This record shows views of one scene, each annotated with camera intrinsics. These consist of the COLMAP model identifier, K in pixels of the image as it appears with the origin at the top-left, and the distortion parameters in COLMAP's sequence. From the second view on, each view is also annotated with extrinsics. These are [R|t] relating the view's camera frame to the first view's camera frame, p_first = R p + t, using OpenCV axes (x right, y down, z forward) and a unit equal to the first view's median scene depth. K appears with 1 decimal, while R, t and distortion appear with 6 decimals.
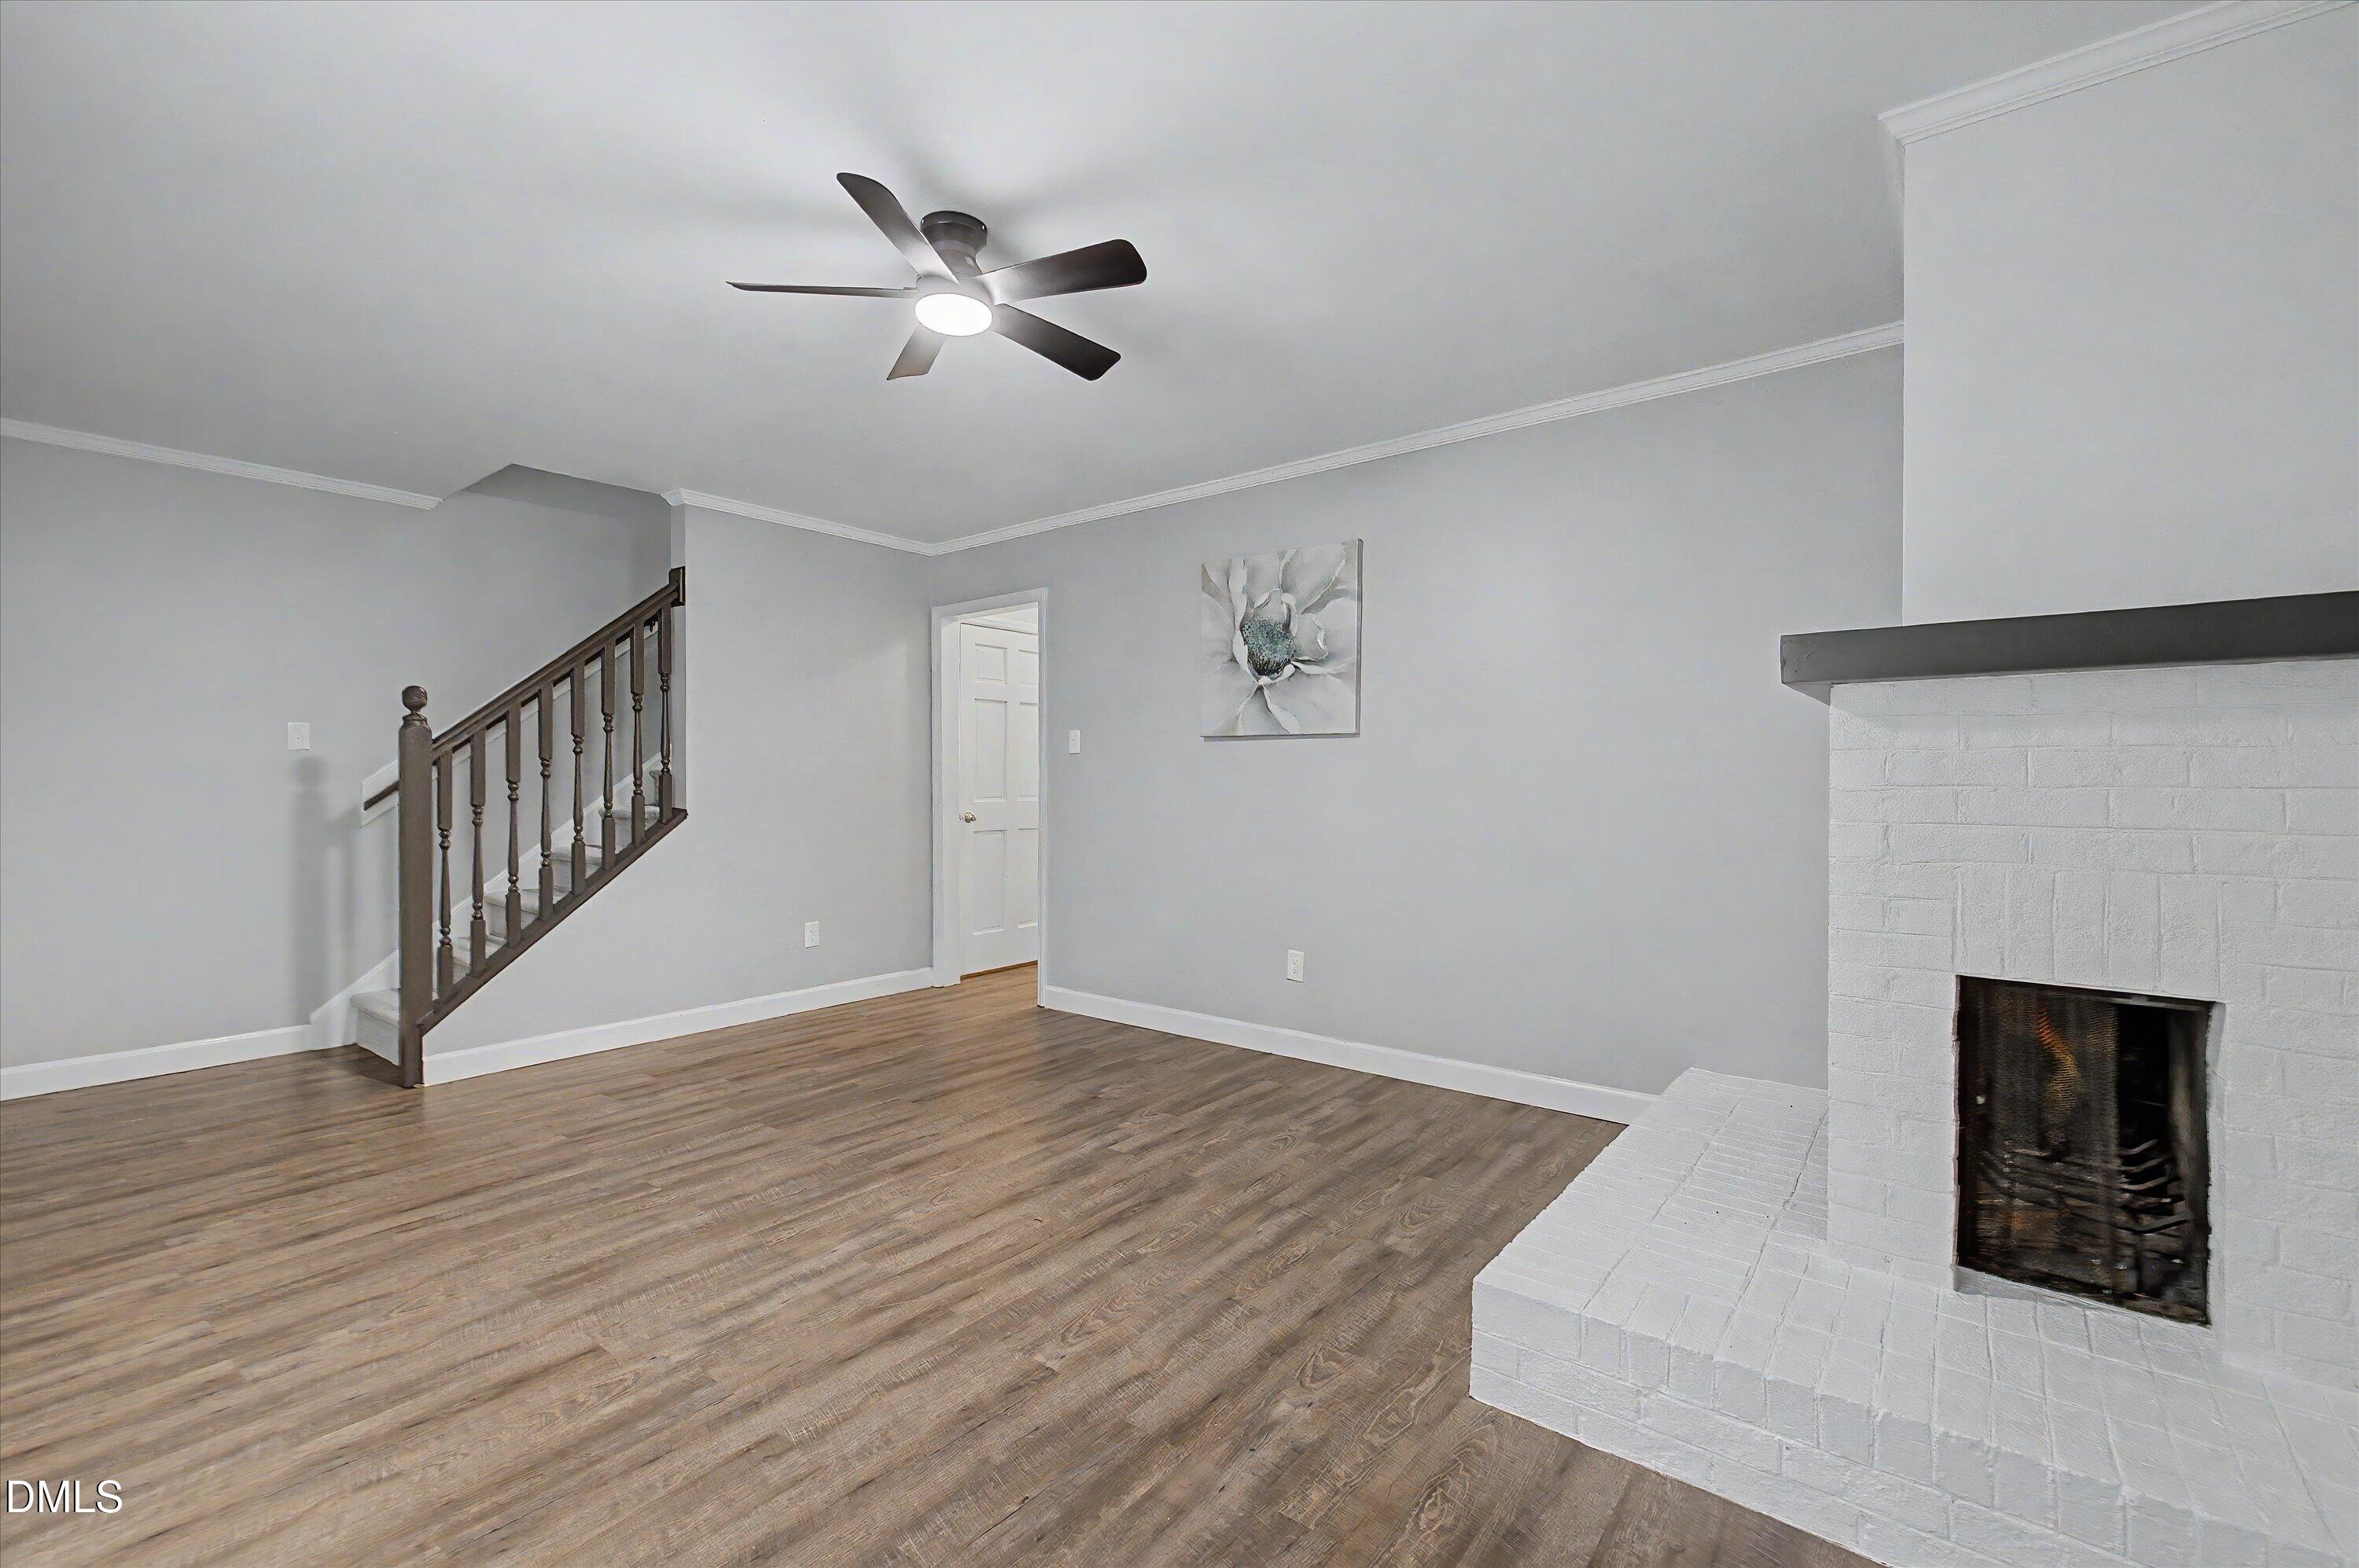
lens RADIAL K [[1034.6, 0, 1177.3], [0, 1034.6, 770.4], [0, 0, 1]] dist [0.004218, 0.000600]
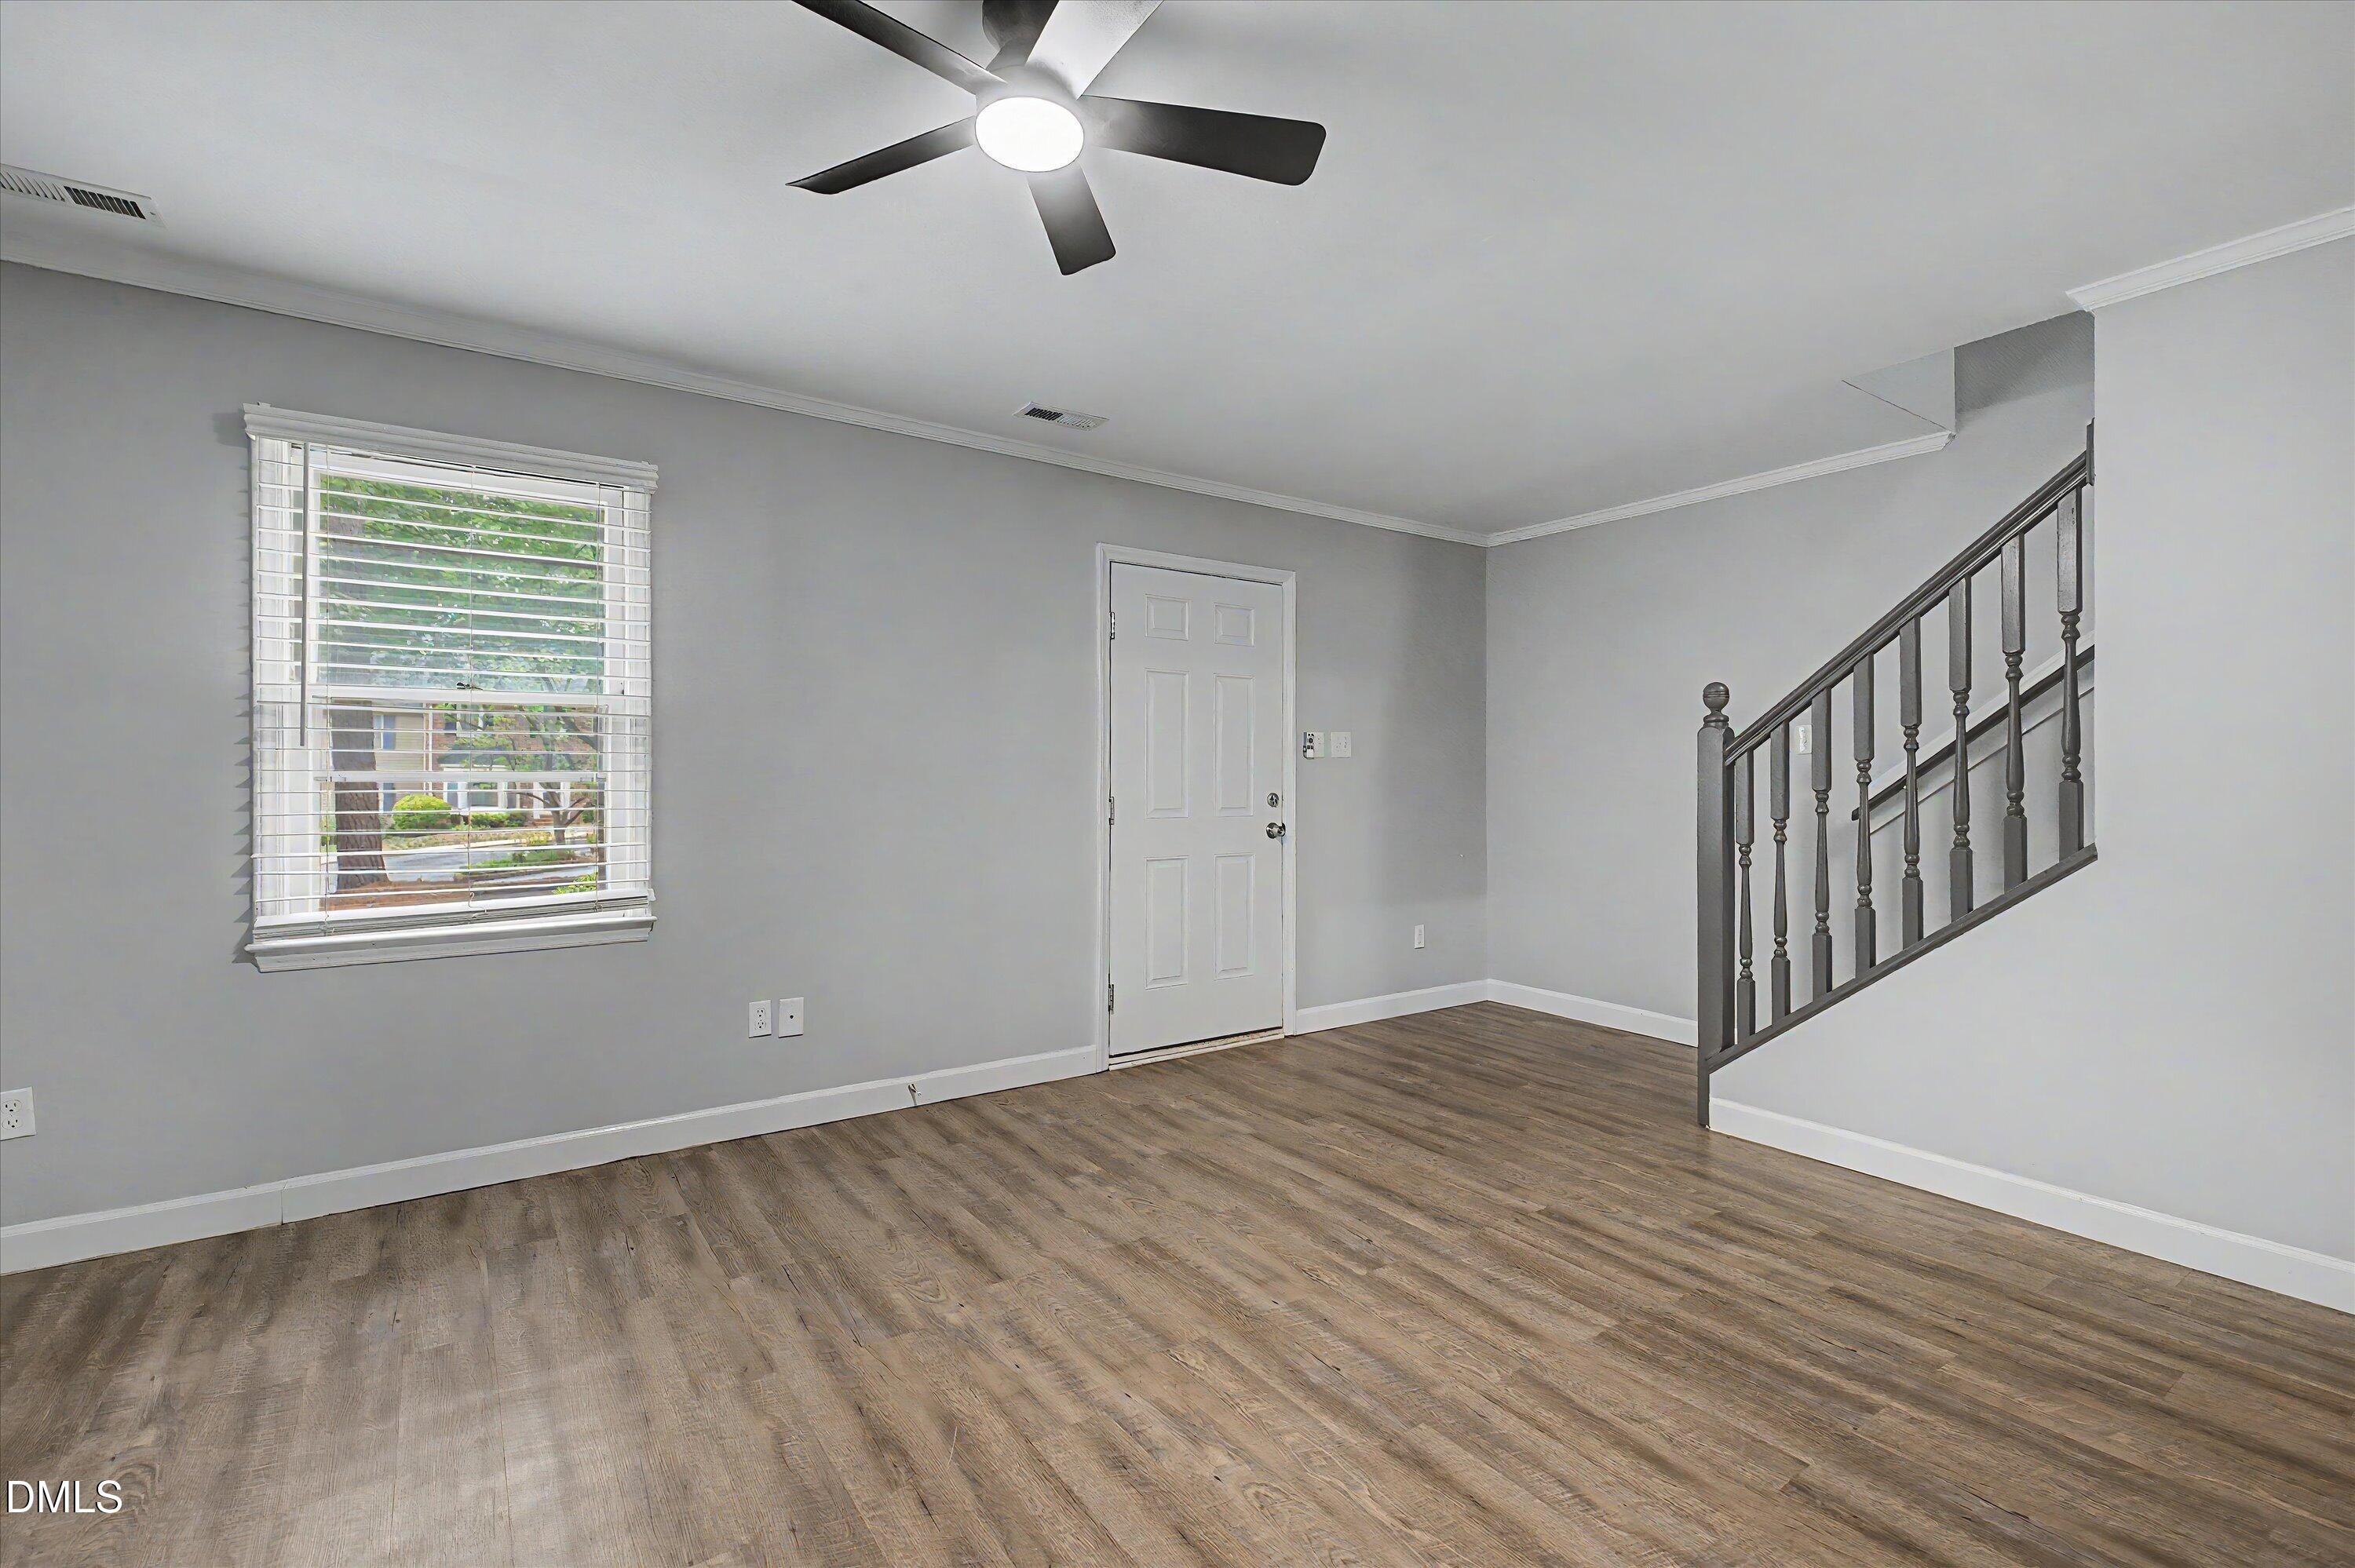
lens RADIAL K [[1032.7, 0, 1175.3], [0, 1032.7, 770.5], [0, 0, 1]] dist [0.004218, 0.000600]
pose [[-0.293399, -0.001443, -0.955989, 0.345525], [0.006174, 0.999975, -0.003404, -0.007399], [0.955970, -0.006901, -0.293383, 1.067780]]
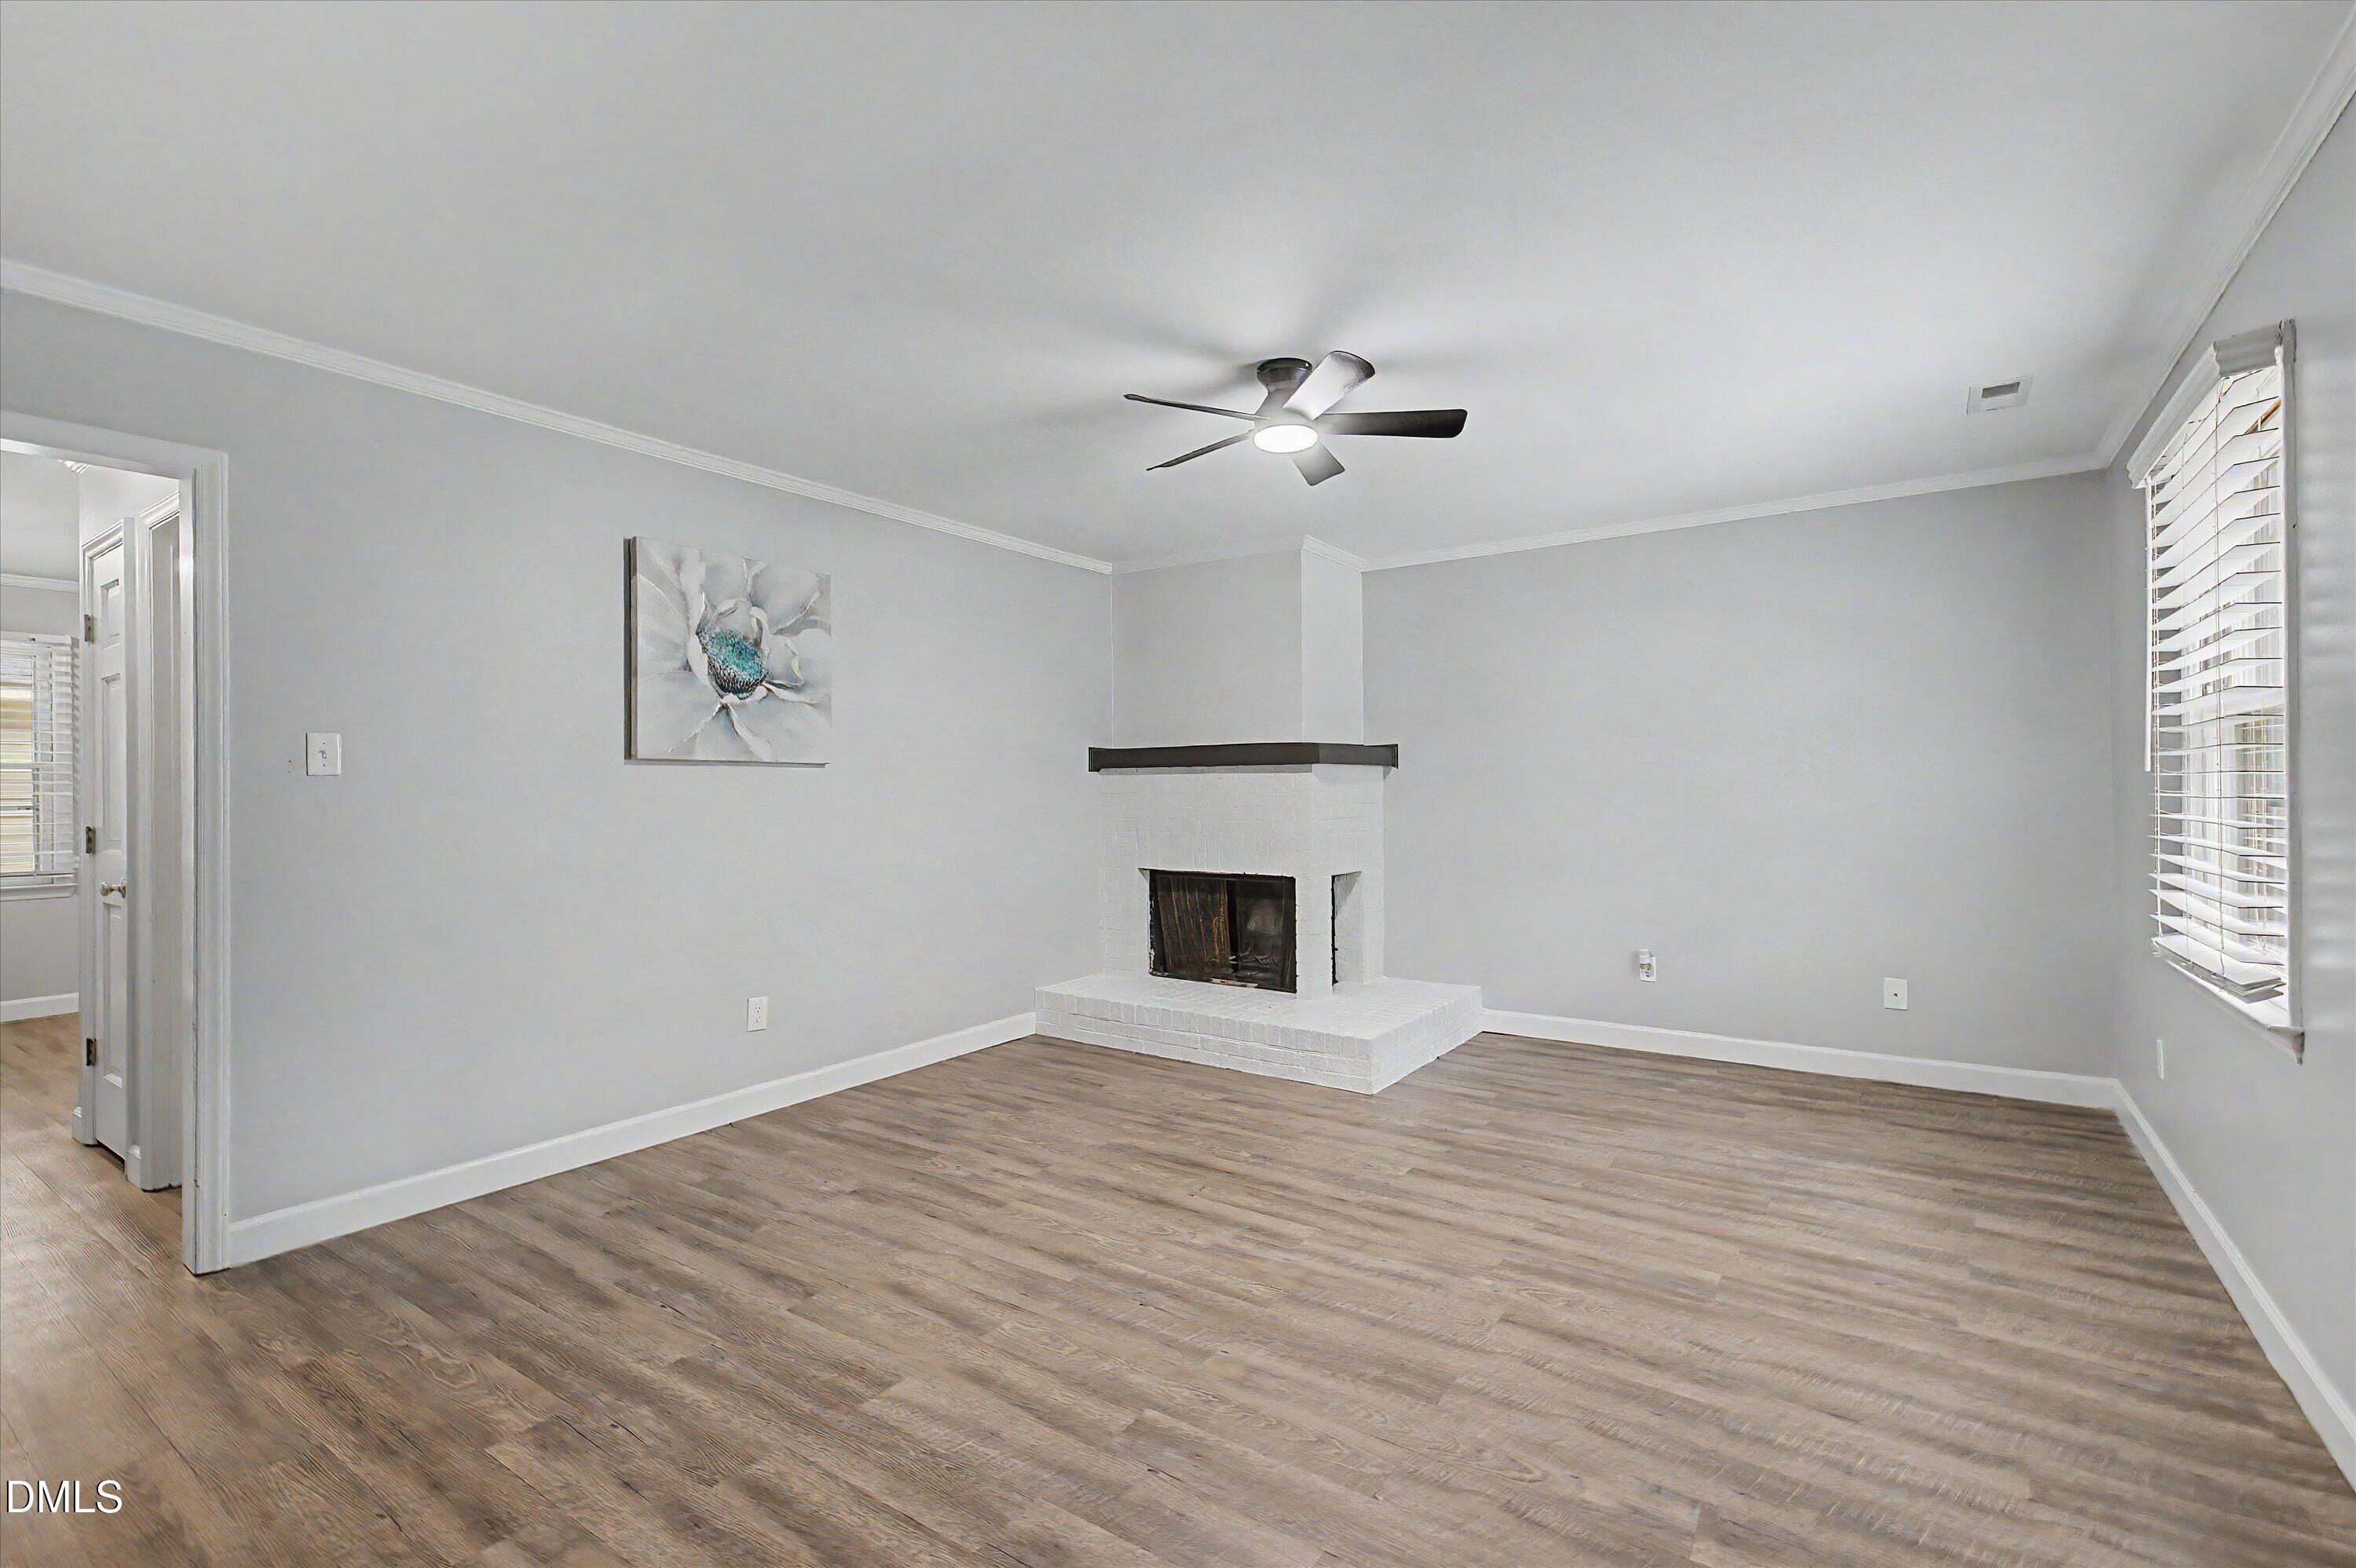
lens RADIAL K [[1033.2, 0, 1175.8], [0, 1033.2, 770.4], [0, 0, 1]] dist [0.004218, 0.000600]
pose [[-0.064806, 0.017918, 0.997737, -1.154690], [-0.001405, 0.999836, -0.018047, -0.008142], [-0.997897, -0.002571, -0.064770, 0.992625]]
